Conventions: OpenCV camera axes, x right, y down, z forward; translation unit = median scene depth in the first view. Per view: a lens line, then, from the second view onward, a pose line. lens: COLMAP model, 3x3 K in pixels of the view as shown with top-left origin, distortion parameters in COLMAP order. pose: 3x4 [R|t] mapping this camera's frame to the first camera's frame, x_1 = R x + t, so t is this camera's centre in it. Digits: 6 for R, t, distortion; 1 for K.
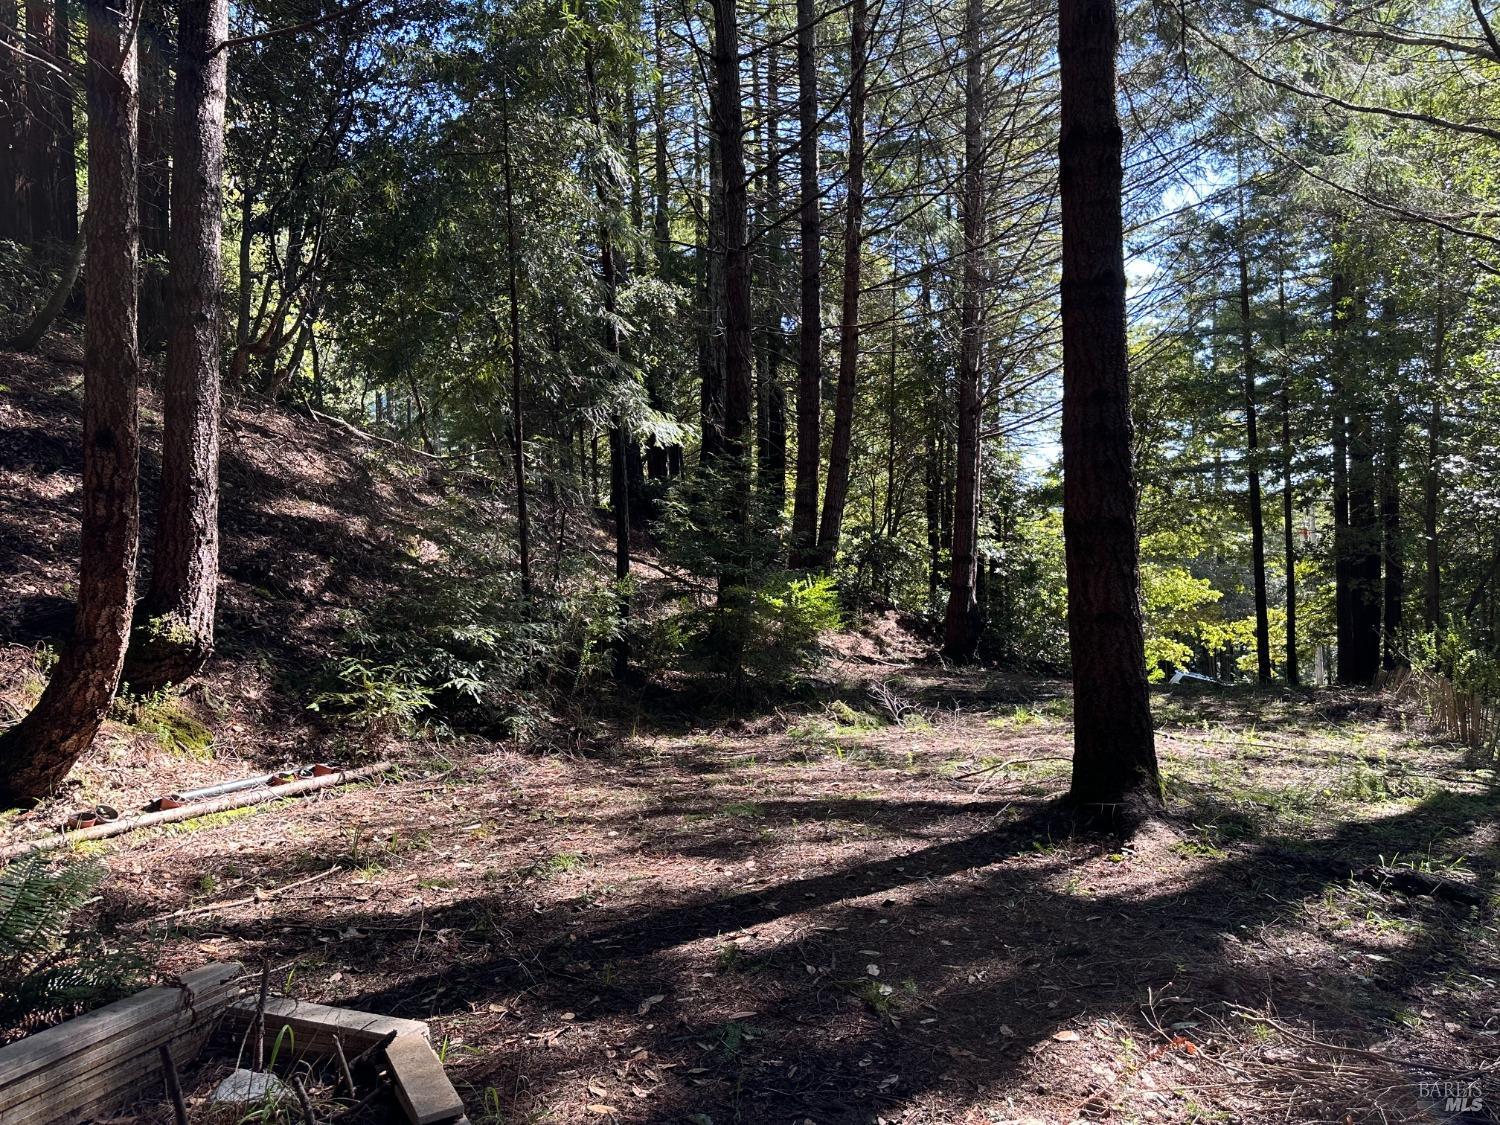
lens RADIAL K [[977.5, 0, 750.0], [0, 977.5, 562.5], [0, 0, 1]] dist [0.038547, -0.000070]
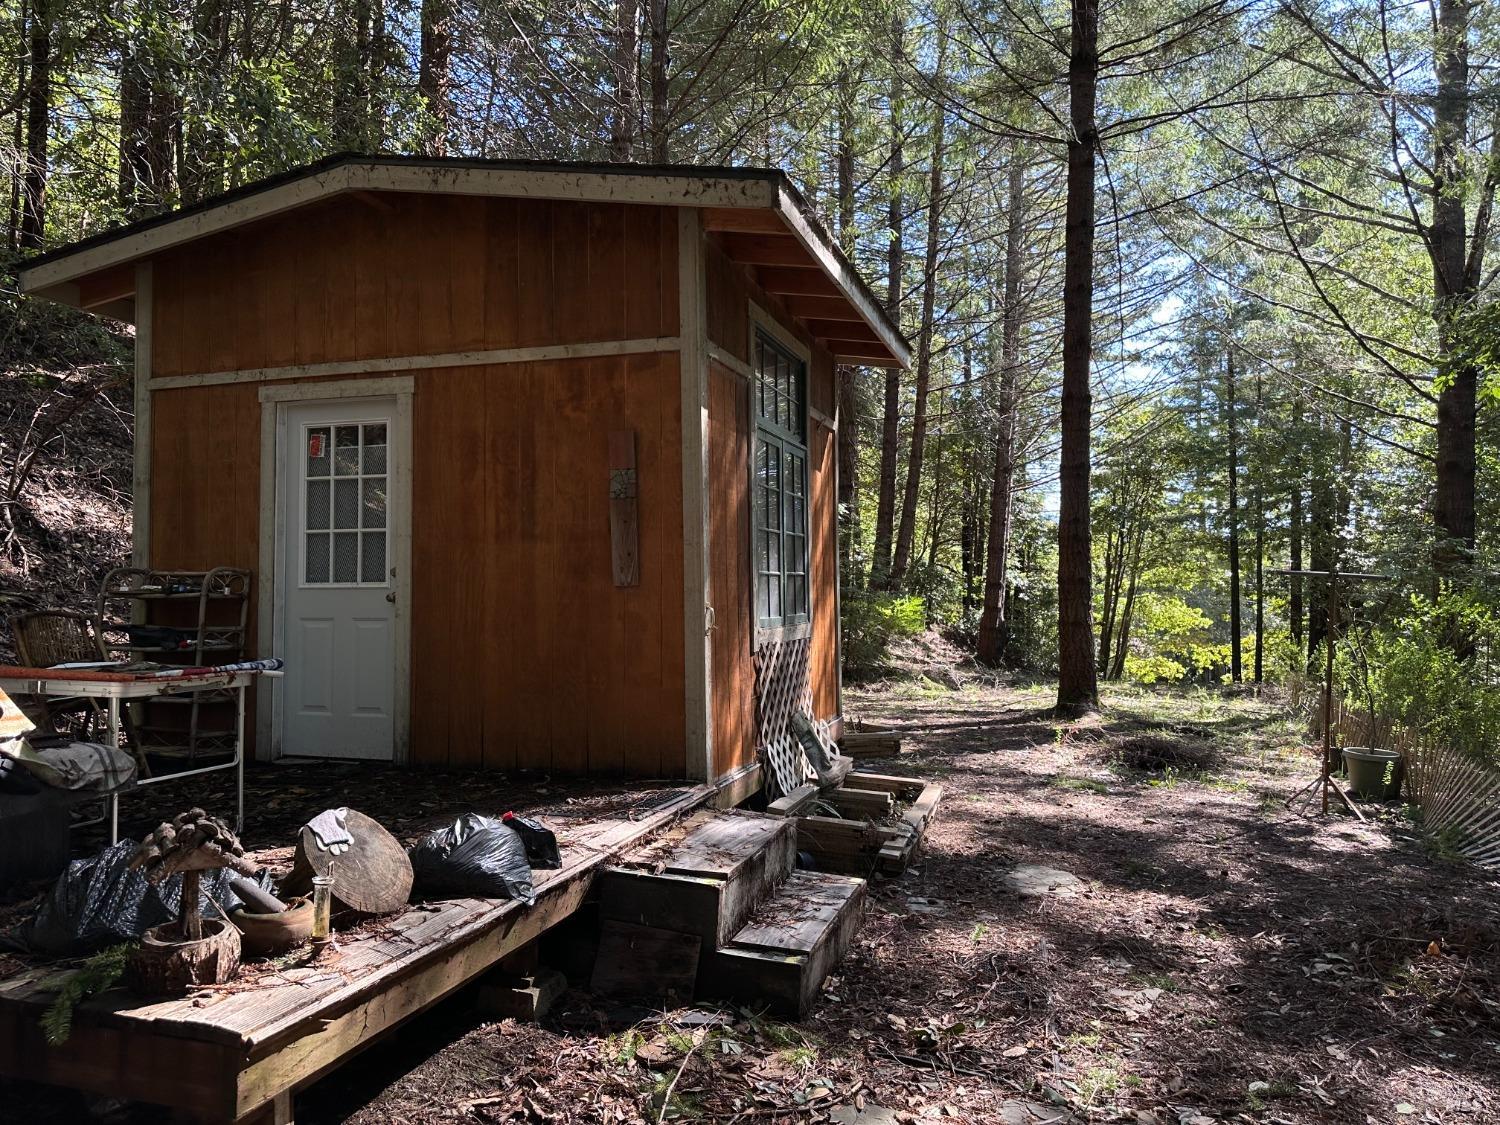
lens RADIAL K [[977.5, 0, 750.0], [0, 977.5, 562.5], [0, 0, 1]] dist [0.038547, -0.000070]
pose [[0.999203, 0.034533, -0.020043, -0.068221], [-0.034790, 0.999315, -0.012580, -0.005773], [0.019595, 0.013268, 0.999720, -0.253402]]
